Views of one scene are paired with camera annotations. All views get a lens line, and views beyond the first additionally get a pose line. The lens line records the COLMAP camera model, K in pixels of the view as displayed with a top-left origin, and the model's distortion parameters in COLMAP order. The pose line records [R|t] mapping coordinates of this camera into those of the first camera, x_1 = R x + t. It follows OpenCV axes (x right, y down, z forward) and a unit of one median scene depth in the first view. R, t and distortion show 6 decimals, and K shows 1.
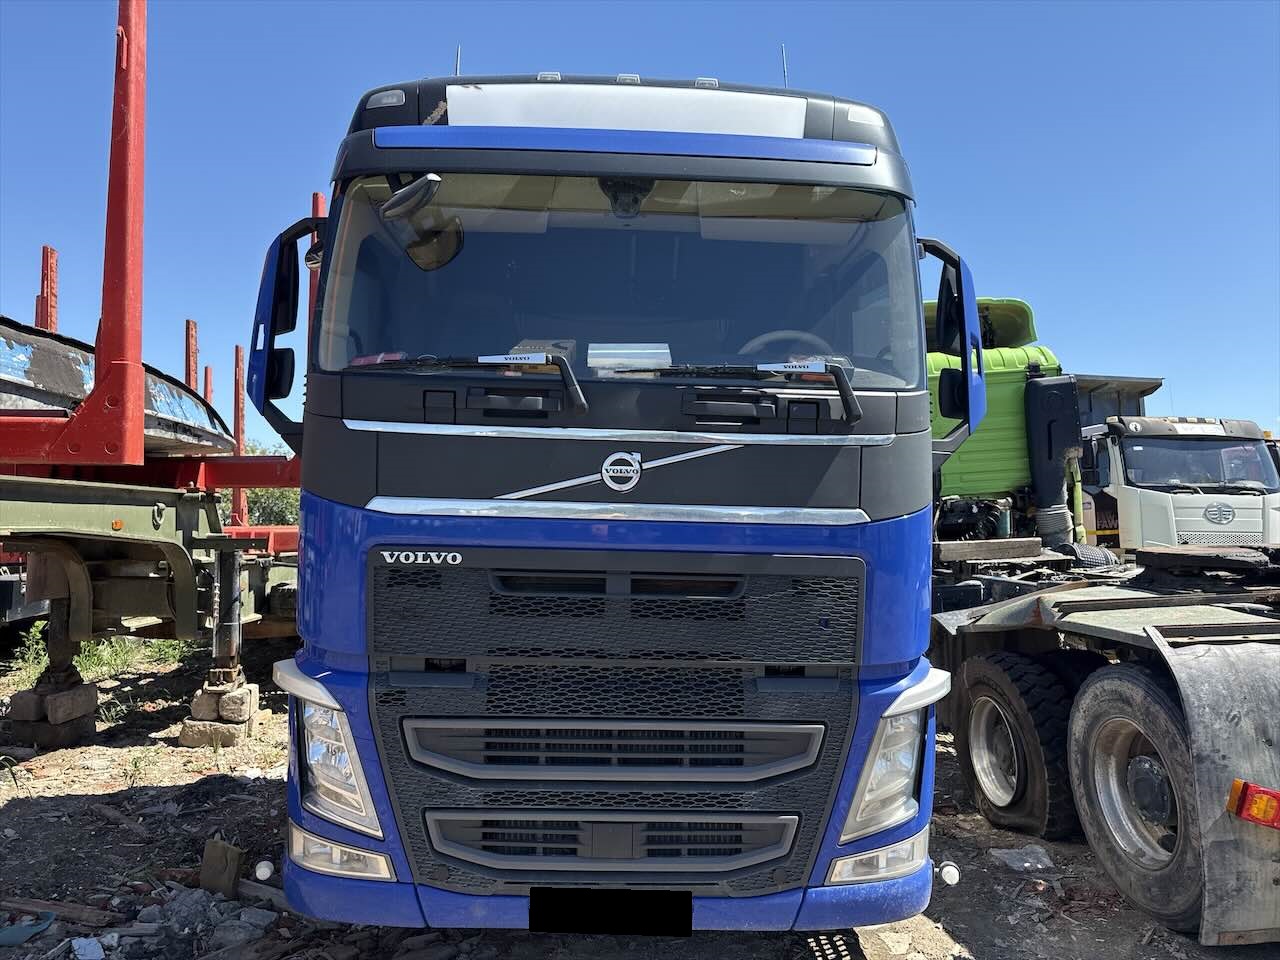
lens RADIAL K [[901.4, 0, 638.6], [0, 901.4, 477.7], [0, 0, 1]] dist [0.057614, -0.064488]
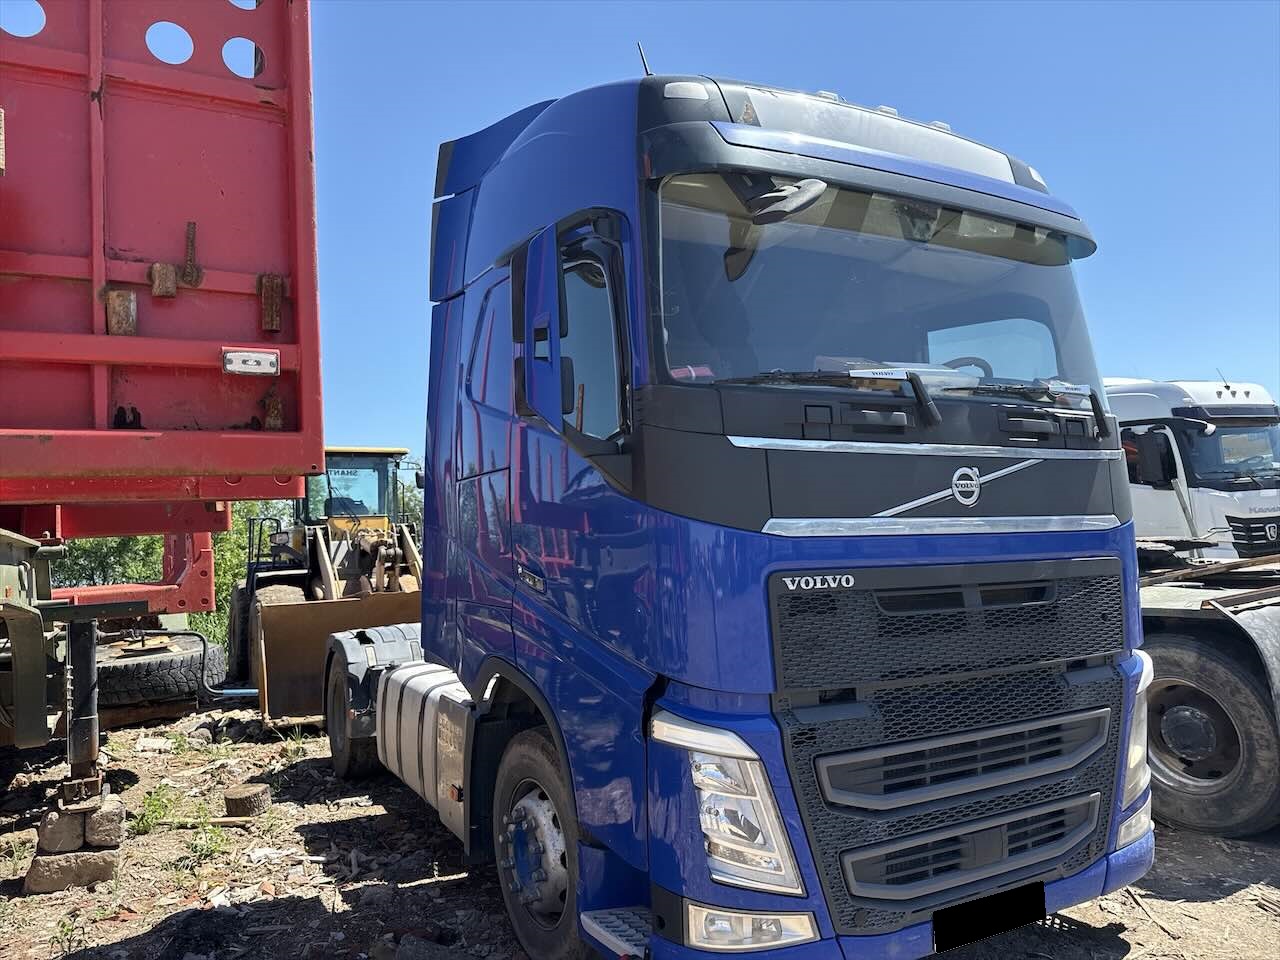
lens RADIAL K [[901.4, 0, 644.6], [0, 901.4, 481.9], [0, 0, 1]] dist [0.057614, -0.064488]
pose [[0.892112, -0.019963, 0.451372, -0.811753], [0.035285, 0.999051, -0.025554, 0.001794], [-0.450434, 0.038723, 0.891970, 0.239968]]
